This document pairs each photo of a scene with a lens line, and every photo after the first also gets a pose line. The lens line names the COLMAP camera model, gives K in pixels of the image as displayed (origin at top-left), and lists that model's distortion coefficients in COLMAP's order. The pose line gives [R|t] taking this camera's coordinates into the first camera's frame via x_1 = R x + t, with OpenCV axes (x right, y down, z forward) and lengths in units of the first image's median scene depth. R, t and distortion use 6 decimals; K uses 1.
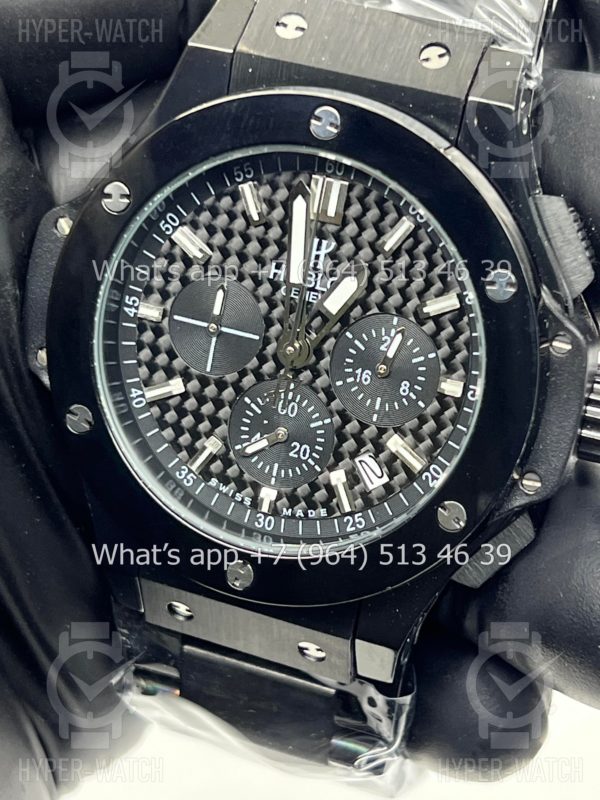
lens RADIAL K [[1833.7, 0, 300.0], [0, 1833.7, 400.0], [0, 0, 1]] dist [0.127827, 0.026917]
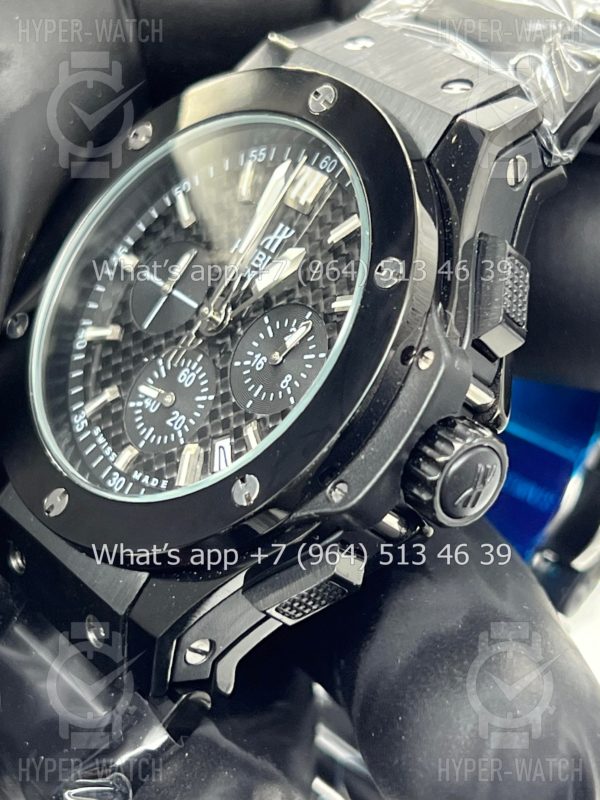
lens RADIAL K [[1833.7, 0, 300.0], [0, 1833.7, 400.0], [0, 0, 1]] dist [0.127827, 0.026917]
pose [[0.842953, 0.330371, -0.424601, 0.459323], [-0.465533, 0.843509, -0.267903, 0.246536], [0.269647, 0.423495, 0.864837, 0.197242]]
